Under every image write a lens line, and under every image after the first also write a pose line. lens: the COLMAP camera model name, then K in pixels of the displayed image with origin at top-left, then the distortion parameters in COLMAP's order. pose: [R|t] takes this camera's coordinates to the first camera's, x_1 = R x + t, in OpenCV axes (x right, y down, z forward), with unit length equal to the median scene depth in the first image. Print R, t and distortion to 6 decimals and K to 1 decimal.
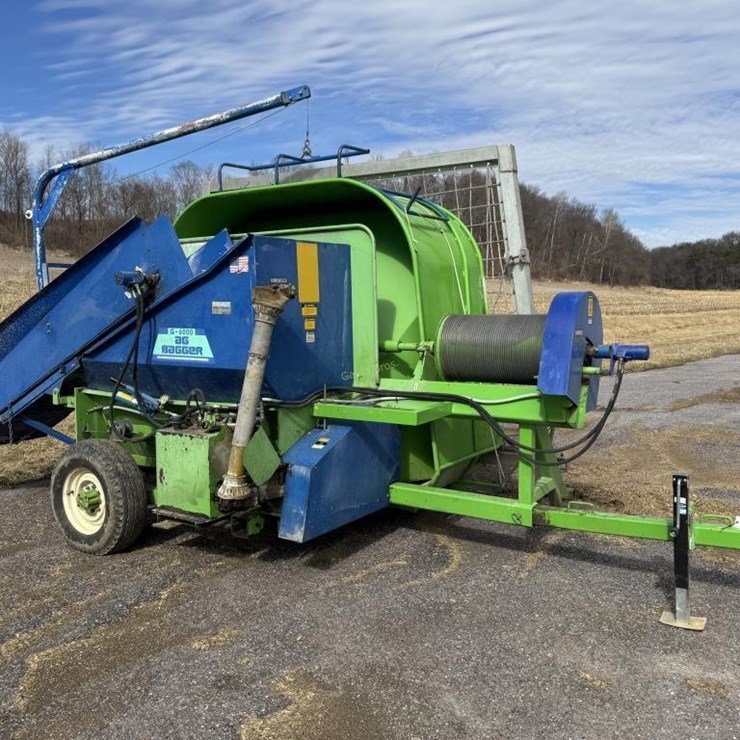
lens RADIAL K [[684.8, 0, 370.0], [0, 684.8, 370.0], [0, 0, 1]] dist [0.011534, -0.009656]
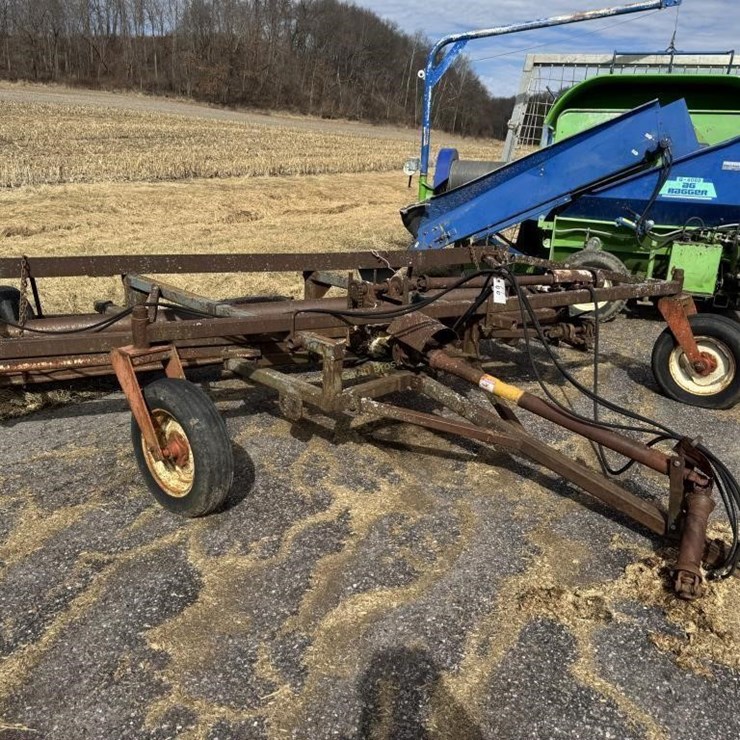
lens RADIAL K [[684.8, 0, 370.0], [0, 684.8, 370.0], [0, 0, 1]] dist [0.011534, -0.009656]
pose [[0.972580, -0.026272, 0.231081, -1.157665], [-0.024925, 0.976102, 0.215877, 0.041366], [-0.231231, -0.215717, 0.948683, -0.363582]]
